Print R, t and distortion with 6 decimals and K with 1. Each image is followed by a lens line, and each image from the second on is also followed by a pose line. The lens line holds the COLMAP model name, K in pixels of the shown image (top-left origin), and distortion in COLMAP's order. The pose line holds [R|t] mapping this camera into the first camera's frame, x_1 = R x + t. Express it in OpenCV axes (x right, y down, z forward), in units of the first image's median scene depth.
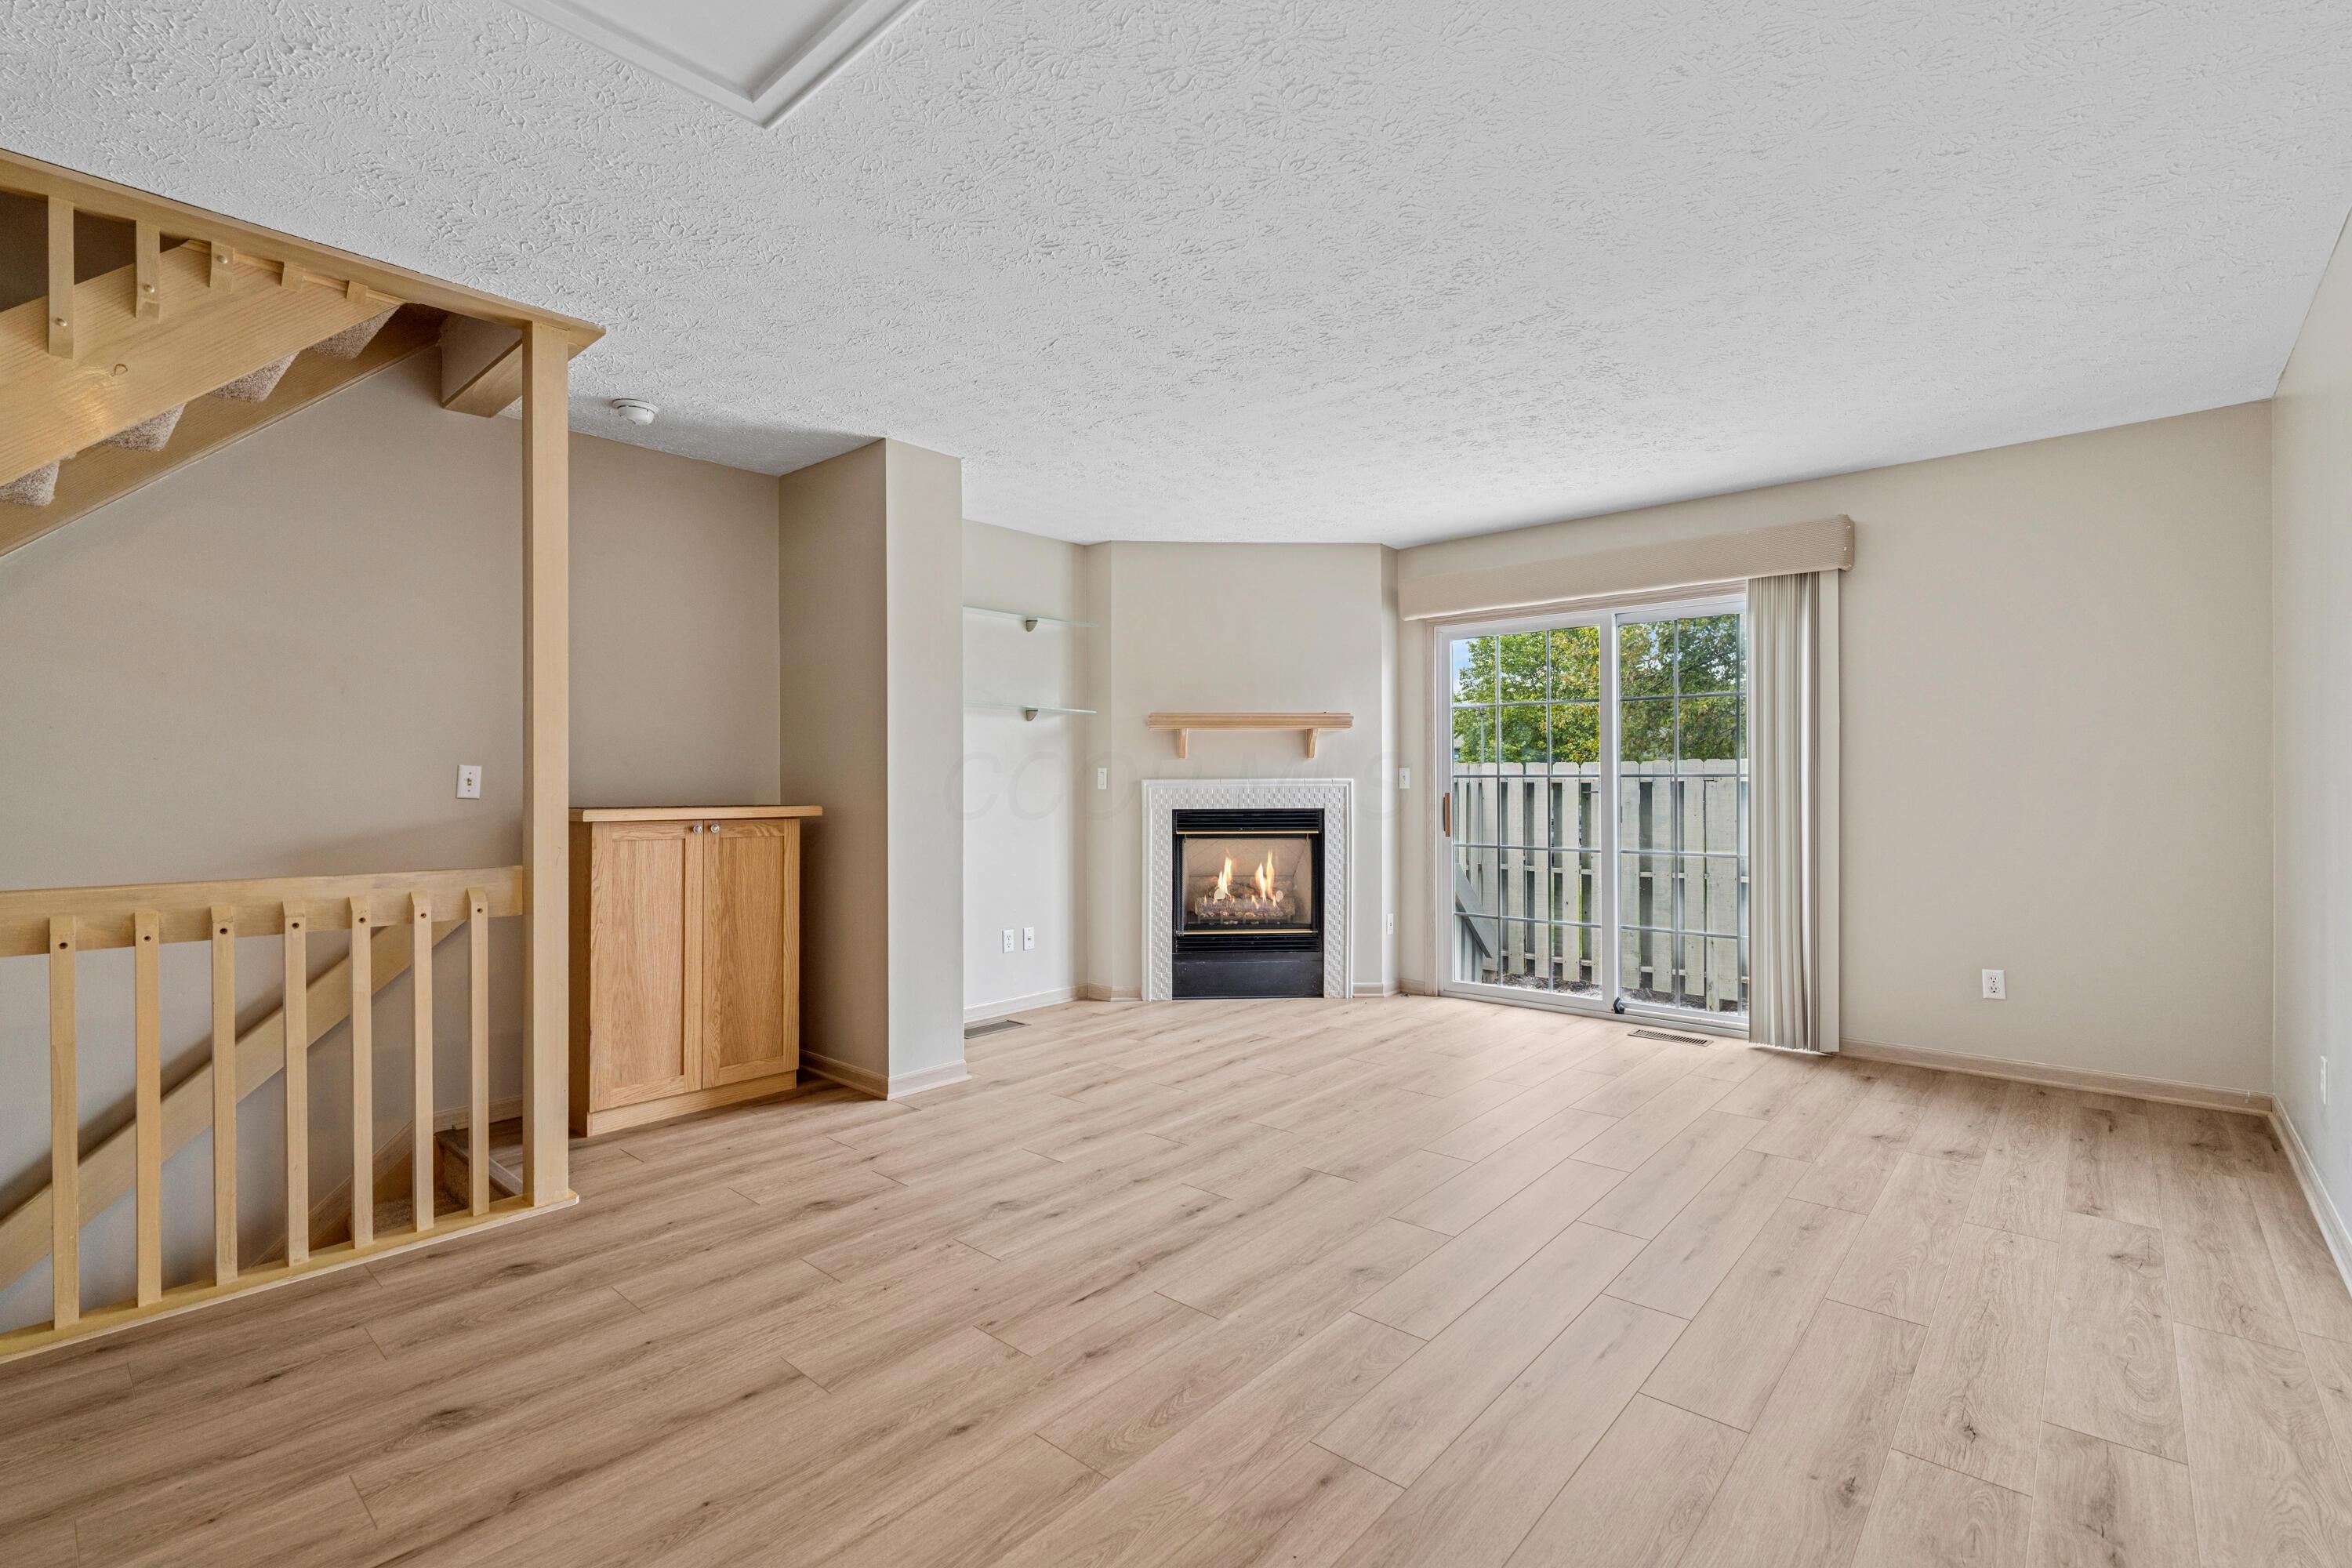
lens RADIAL K [[1043.9, 0, 1174.2], [0, 1043.9, 790.3], [0, 0, 1]] dist [-0.000266, 0.000261]
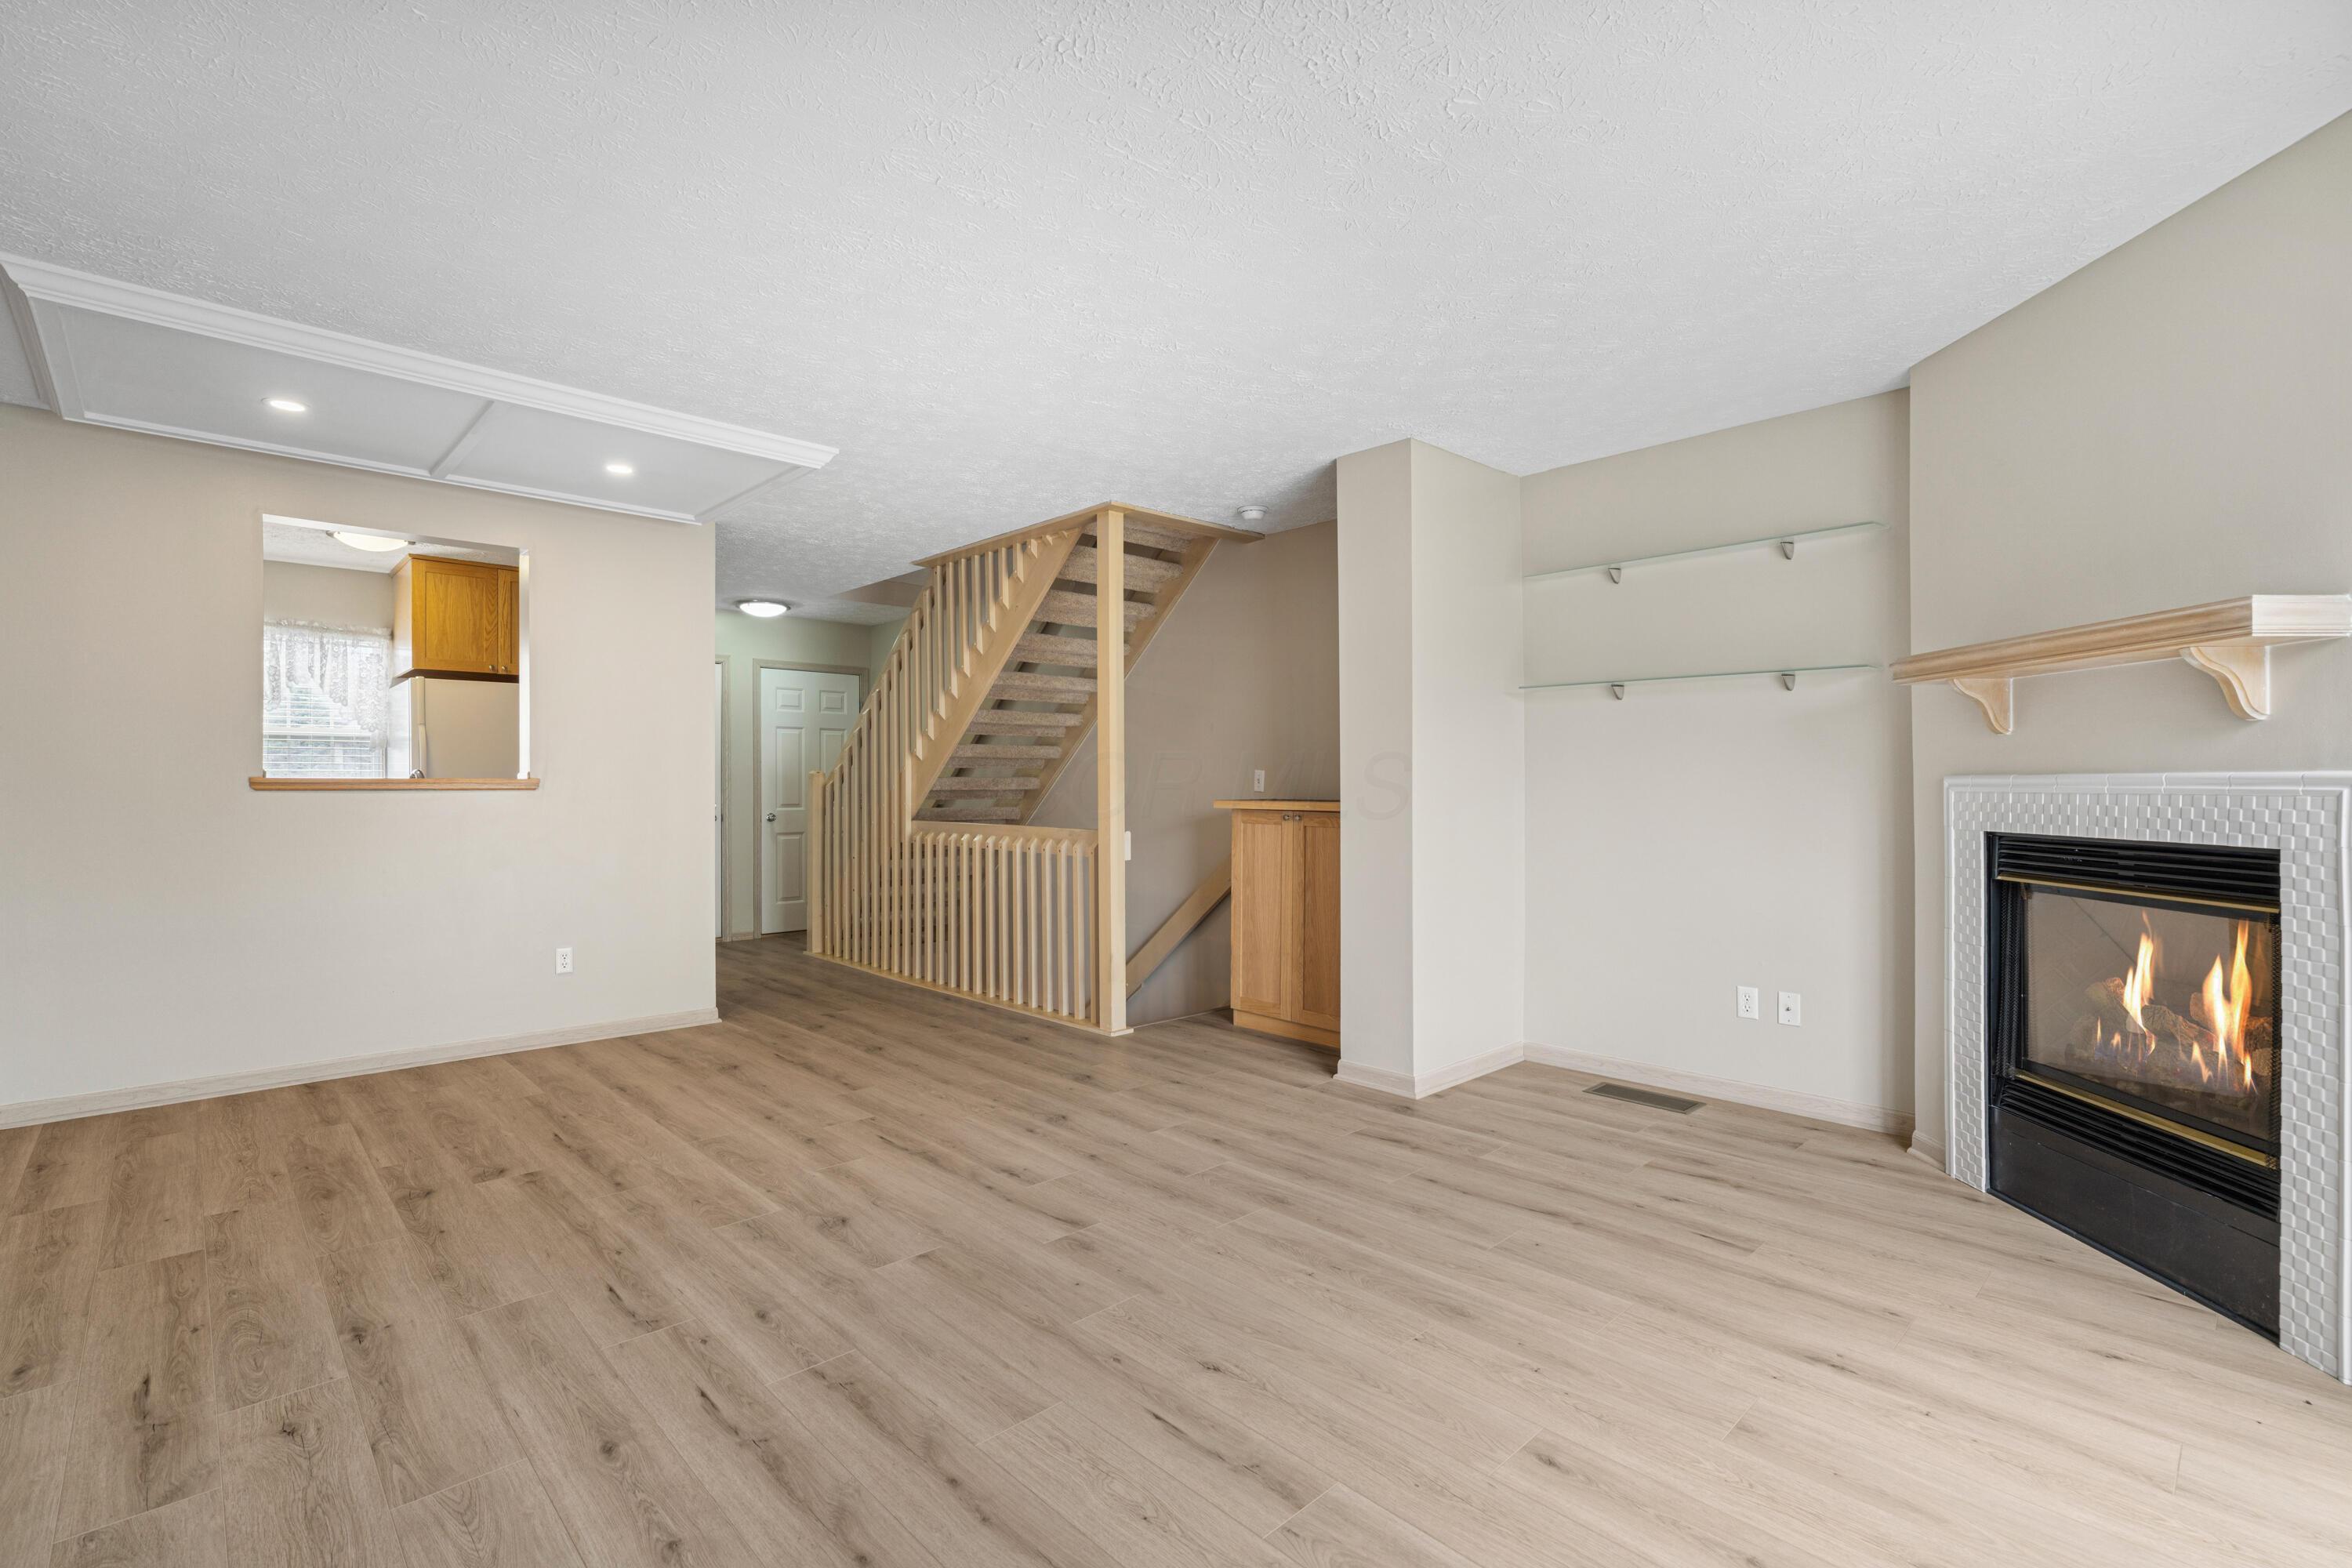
lens RADIAL K [[1043.9, 0, 1174.2], [0, 1043.9, 790.3], [0, 0, 1]] dist [-0.000266, 0.000261]
pose [[-0.076660, 0.009053, -0.997016, 0.863641], [-0.002965, 0.999952, 0.009307, -0.010266], [0.997053, 0.003670, -0.076630, 0.980473]]
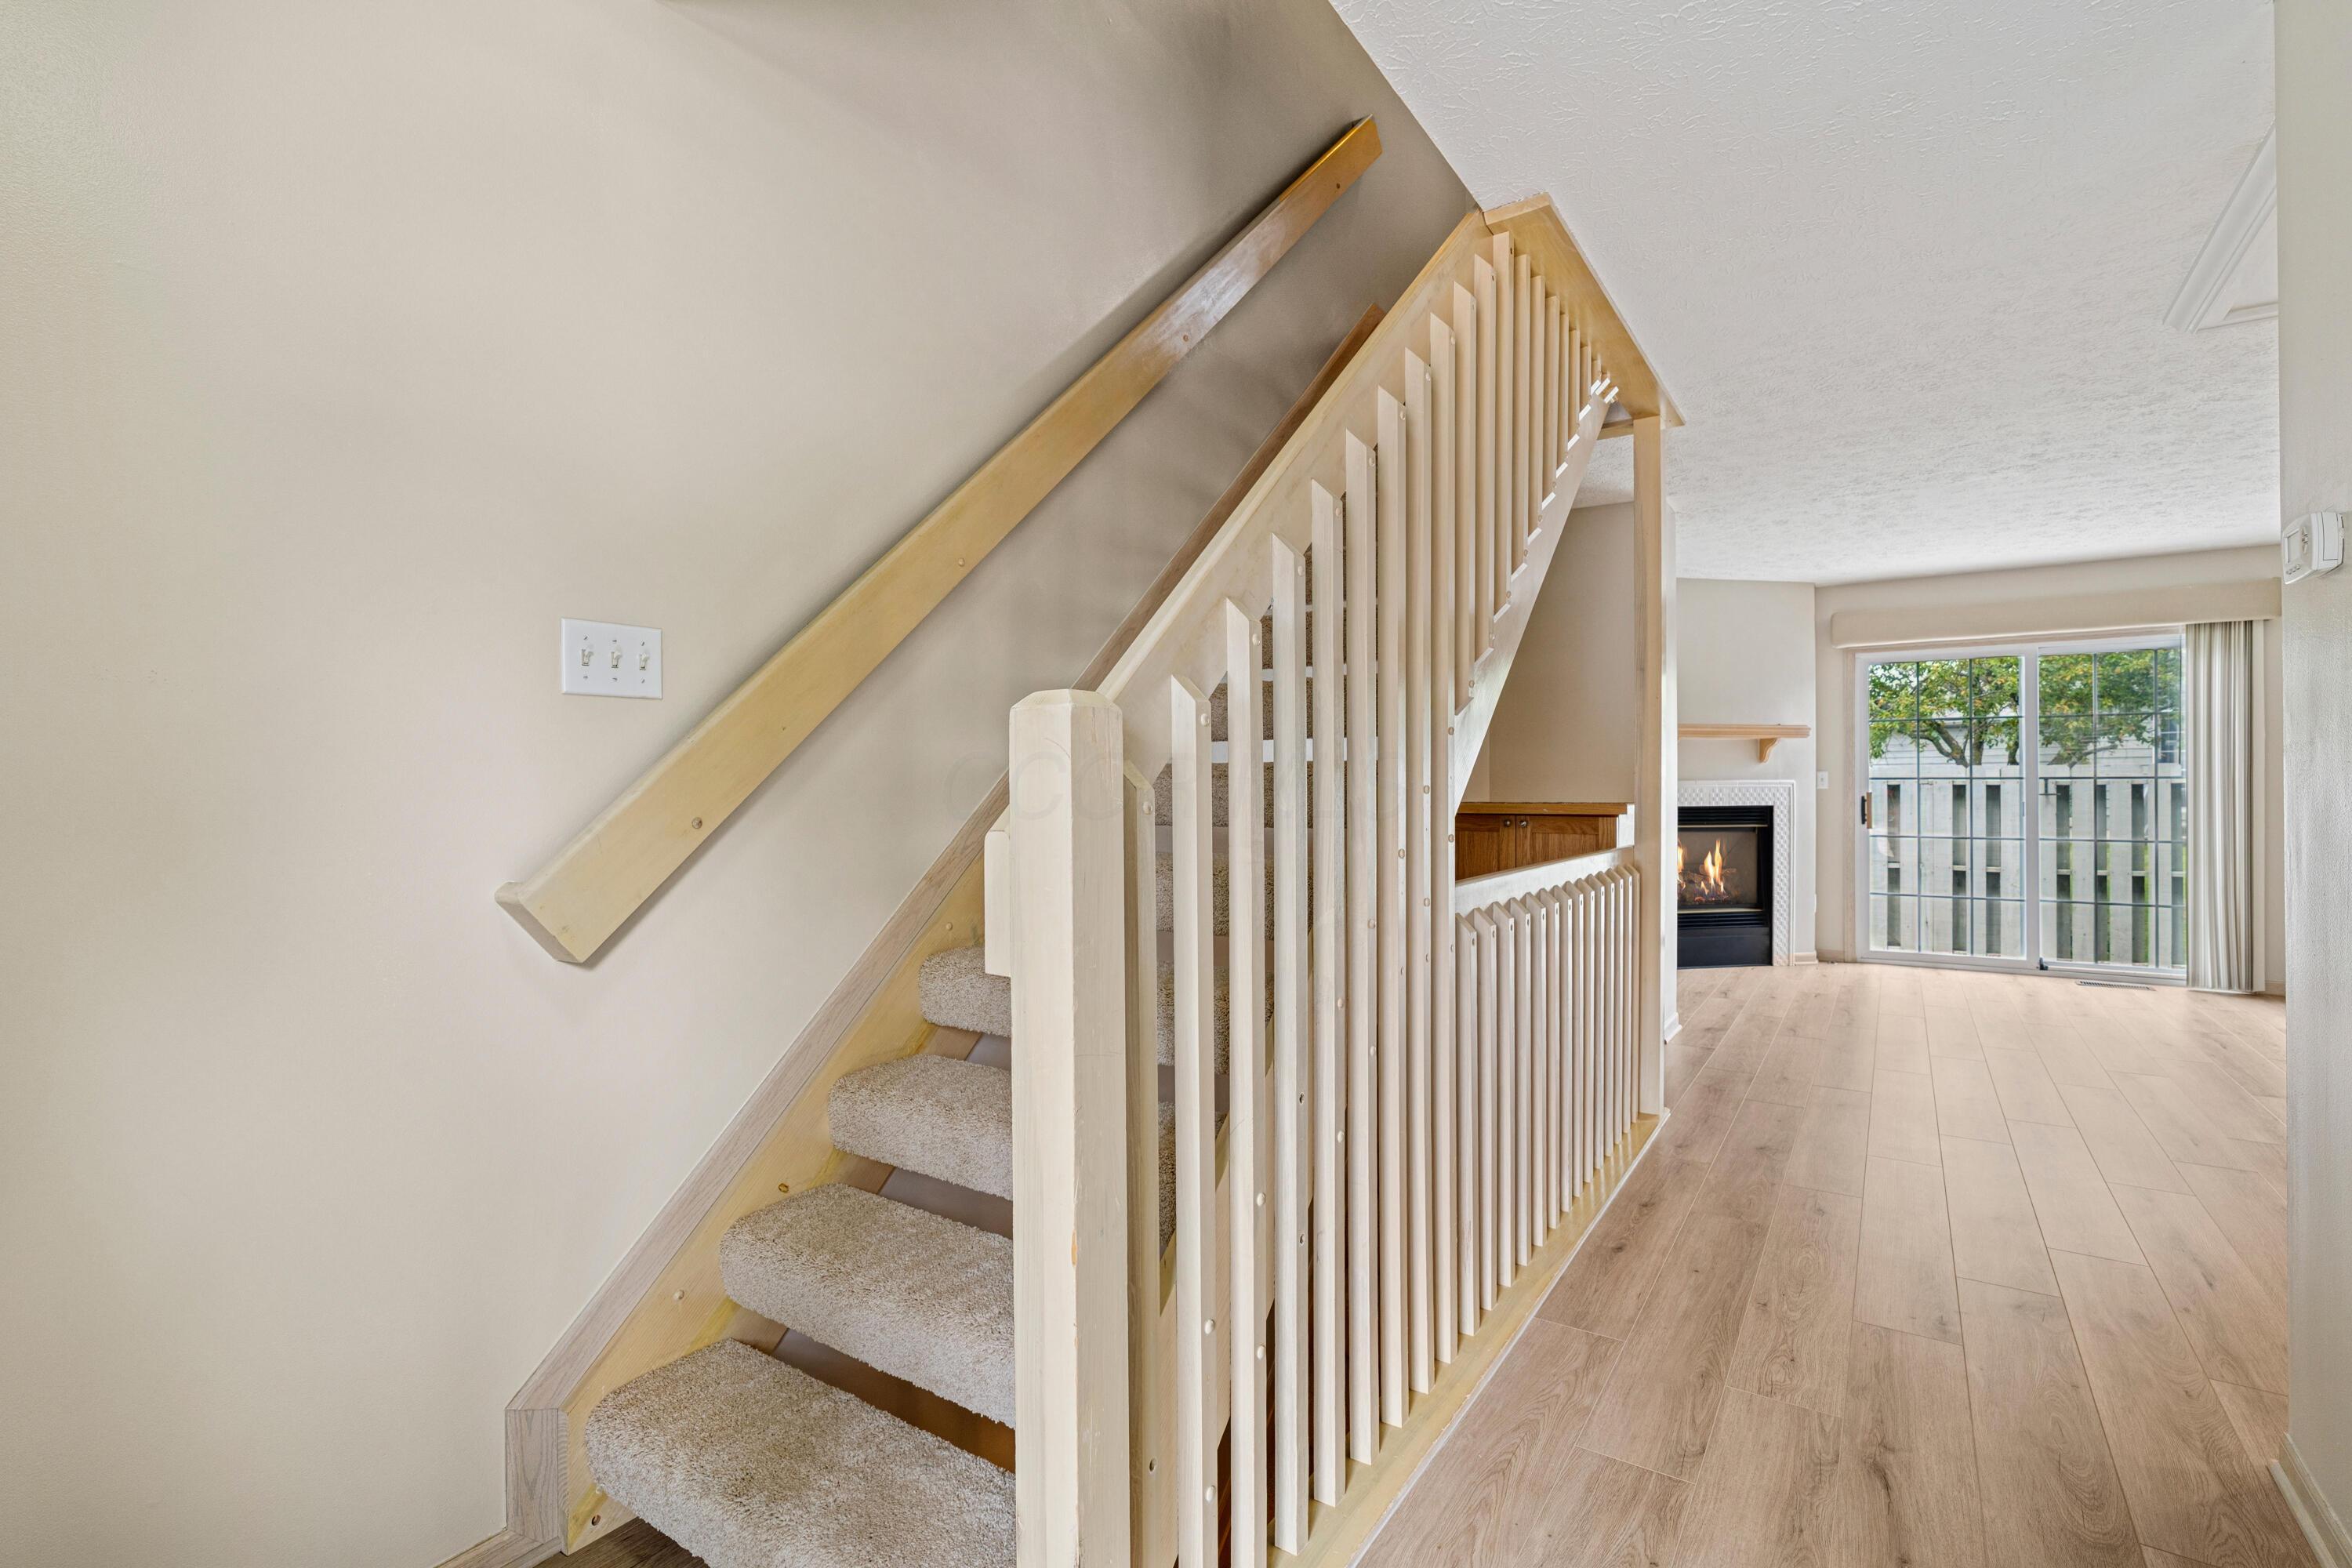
lens RADIAL K [[1043.9, 0, 1174.2], [0, 1043.9, 790.3], [0, 0, 1]] dist [-0.000266, 0.000261]
pose [[0.992493, 0.001135, 0.122295, -1.057500], [-0.000676, 0.999993, -0.003793, 0.007811], [-0.122298, 0.003682, 0.992487, -0.146930]]
